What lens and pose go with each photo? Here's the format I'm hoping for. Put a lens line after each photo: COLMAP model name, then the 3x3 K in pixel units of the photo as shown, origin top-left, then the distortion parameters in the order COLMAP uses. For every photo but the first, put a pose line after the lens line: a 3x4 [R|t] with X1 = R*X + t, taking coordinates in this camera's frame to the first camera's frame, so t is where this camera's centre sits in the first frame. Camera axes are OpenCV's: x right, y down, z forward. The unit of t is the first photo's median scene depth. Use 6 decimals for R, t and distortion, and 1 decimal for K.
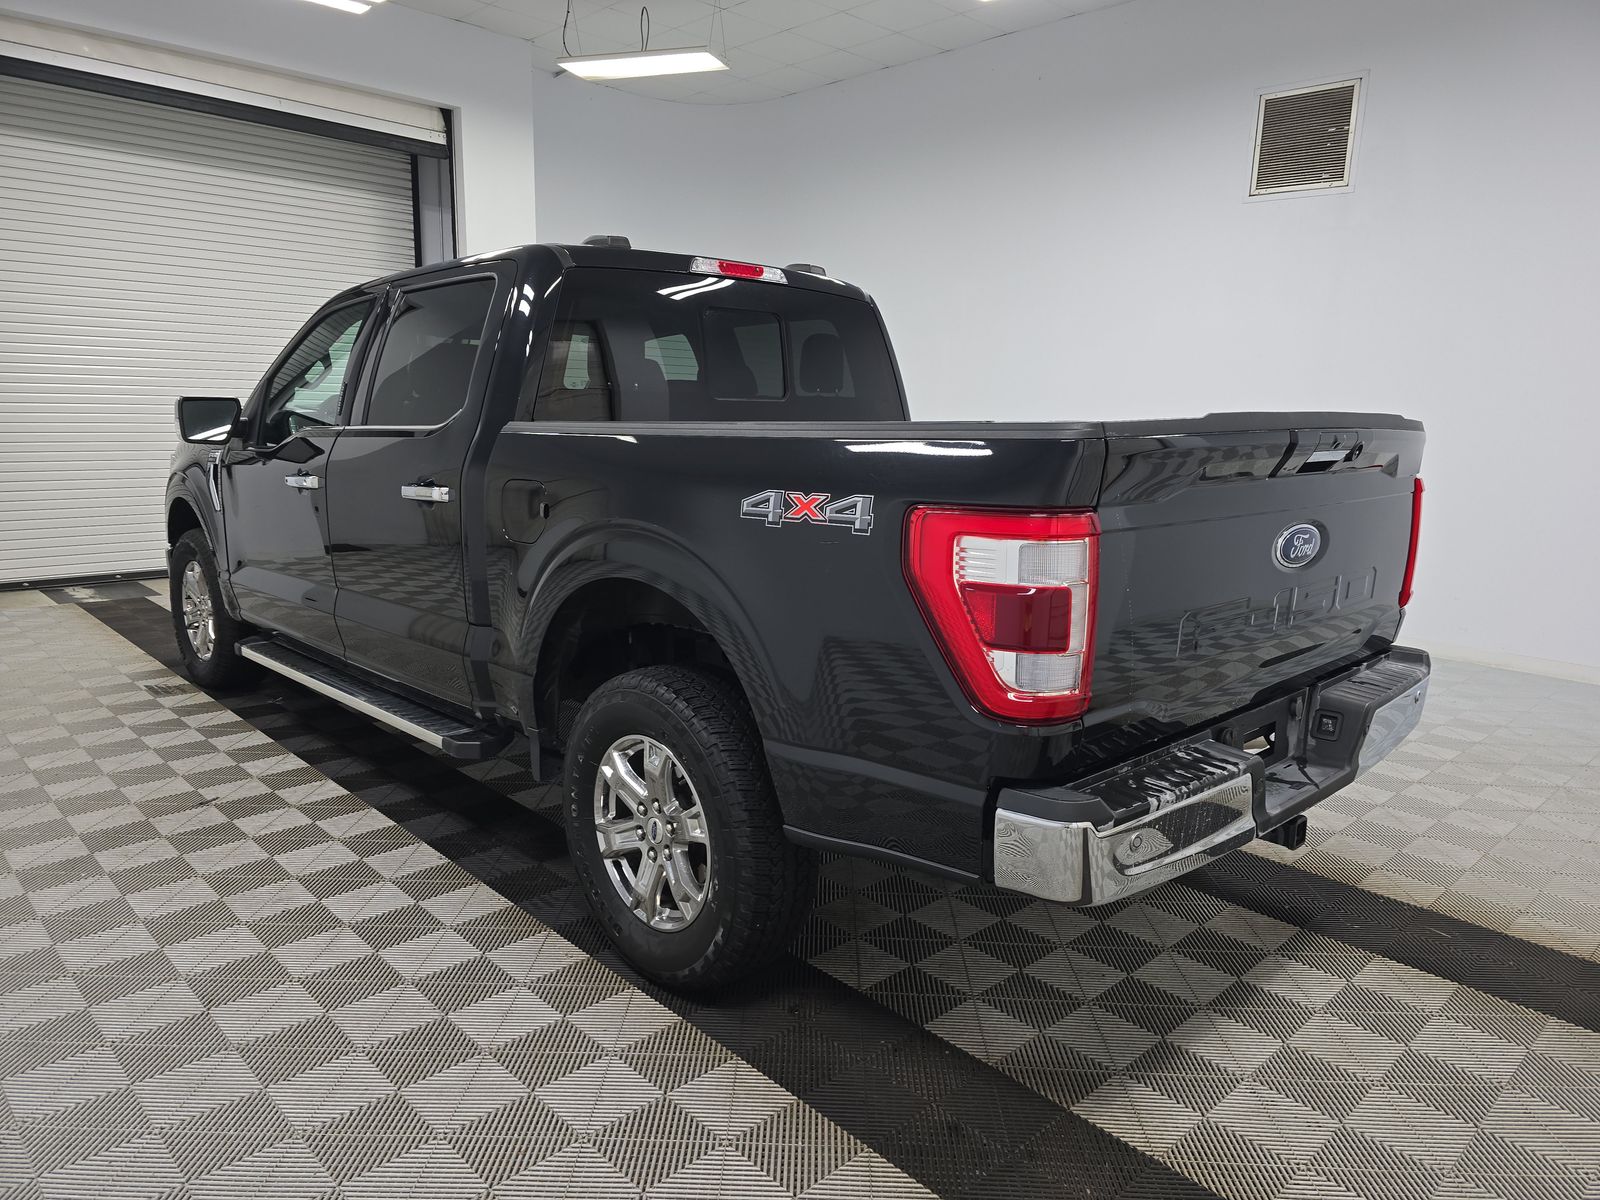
lens RADIAL K [[1067.7, 0, 800.0], [0, 1067.7, 600.0], [0, 0, 1]] dist [0.022674, -0.000520]
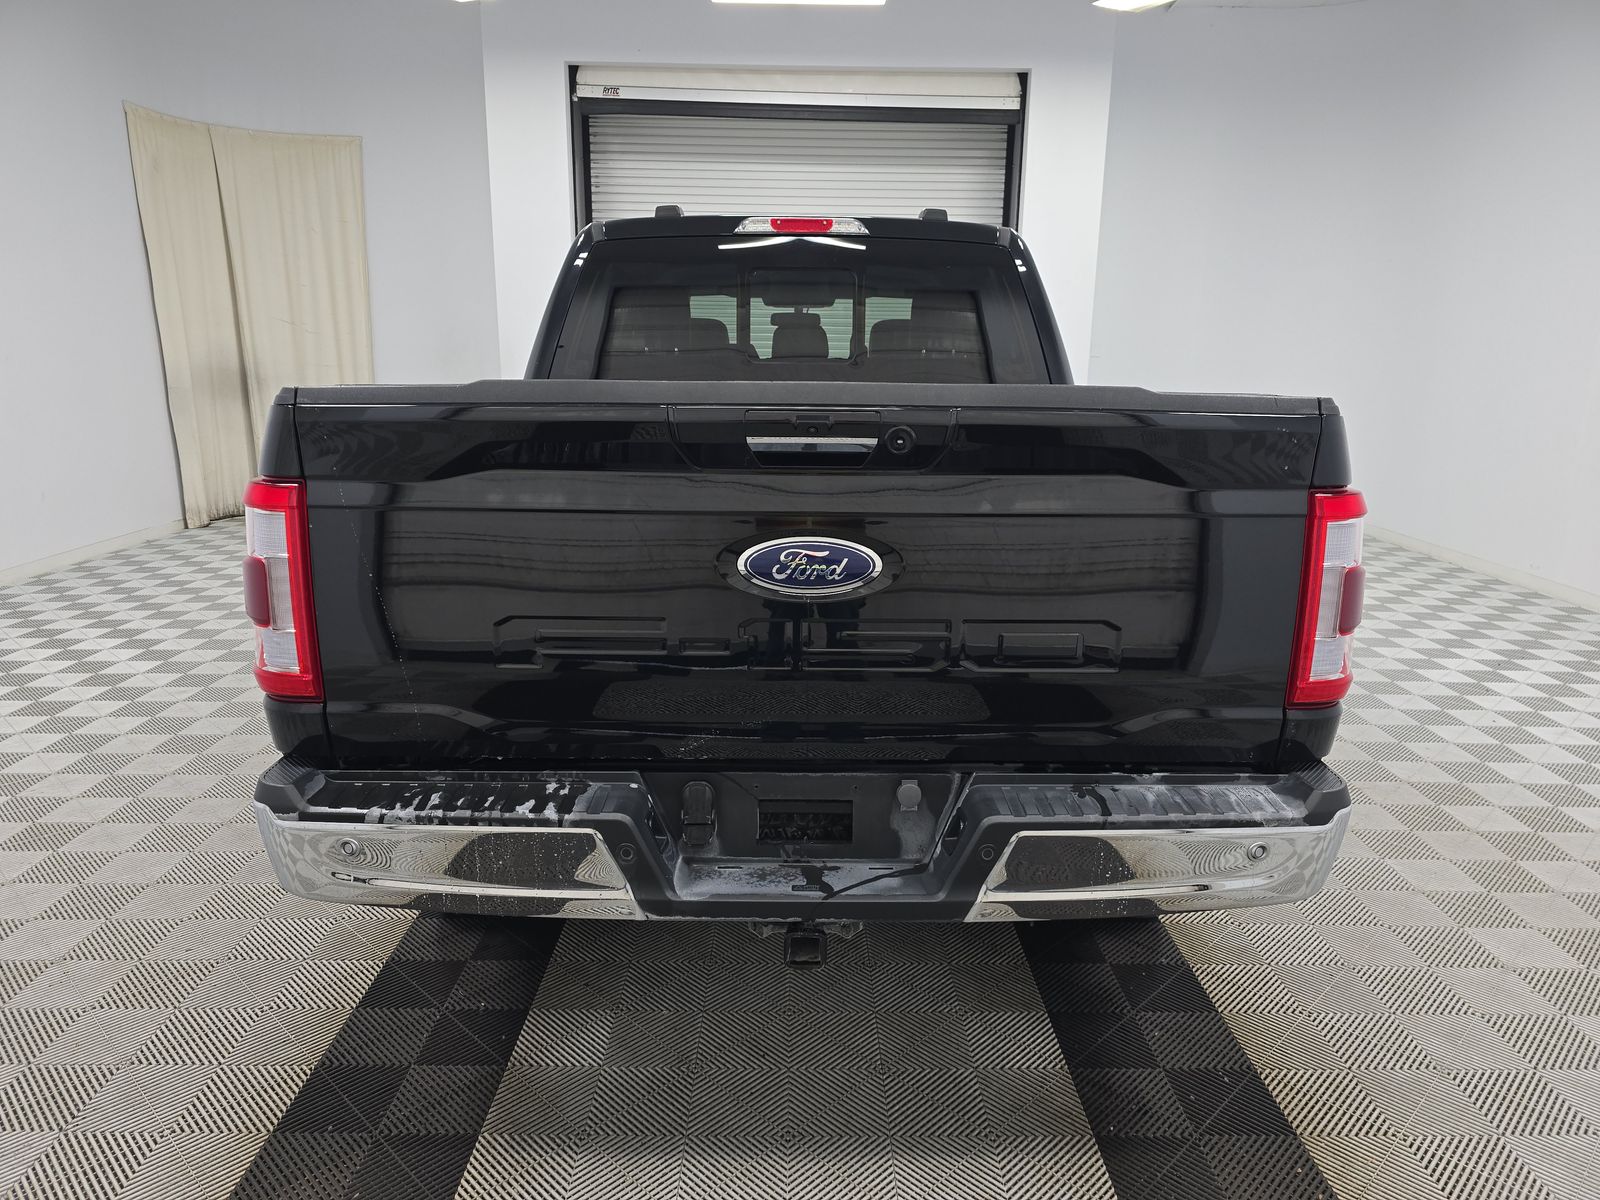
lens RADIAL K [[1067.7, 0, 800.0], [0, 1067.7, 600.0], [0, 0, 1]] dist [0.022674, -0.000520]
pose [[0.735029, 0.140901, -0.663234, 0.639970], [-0.119029, 0.989794, 0.078364, -0.055651], [0.667506, 0.021344, 0.744298, 0.308633]]
